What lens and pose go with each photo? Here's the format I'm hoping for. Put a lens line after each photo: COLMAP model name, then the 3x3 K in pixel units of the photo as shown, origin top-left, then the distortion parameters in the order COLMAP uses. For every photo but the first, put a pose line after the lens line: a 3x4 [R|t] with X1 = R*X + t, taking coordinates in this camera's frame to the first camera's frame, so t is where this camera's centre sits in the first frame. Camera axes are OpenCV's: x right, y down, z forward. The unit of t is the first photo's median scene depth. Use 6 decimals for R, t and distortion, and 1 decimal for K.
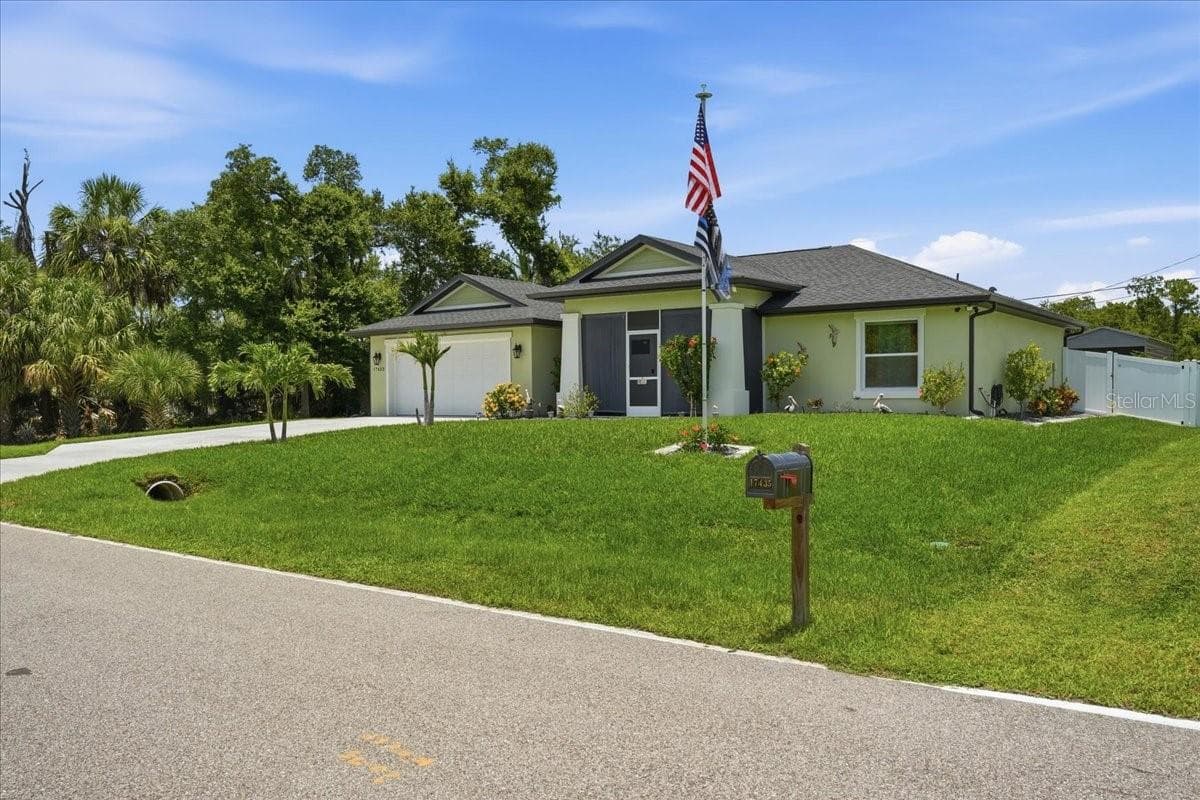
lens RADIAL K [[988.8, 0, 593.3], [0, 988.8, 449.8], [0, 0, 1]] dist [-0.033071, 0.001066]
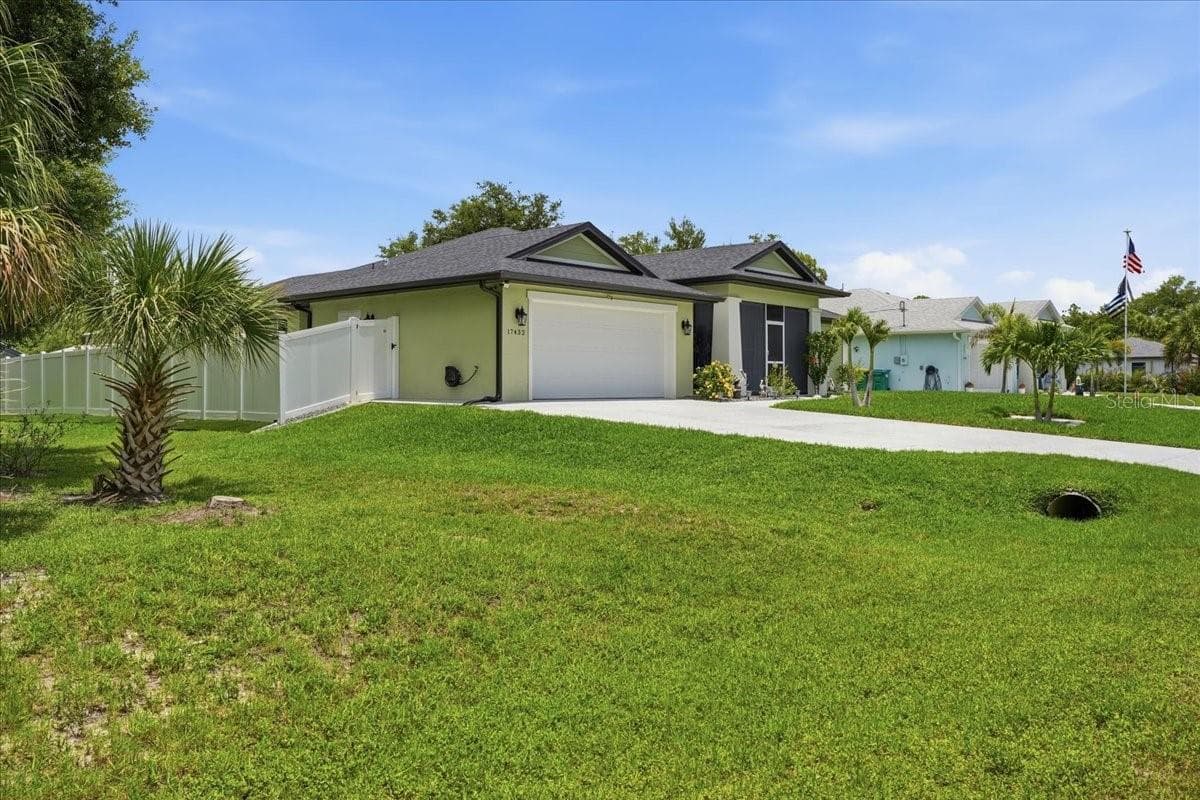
lens RADIAL K [[979.9, 0, 600.0], [0, 979.9, 400.0], [0, 0, 1]] dist [-0.044625, -0.002377]
pose [[0.061874, -0.008887, 0.998044, -1.002526], [0.051157, 0.998674, 0.005721, -0.040690], [-0.996772, 0.050703, 0.062246, 1.021825]]
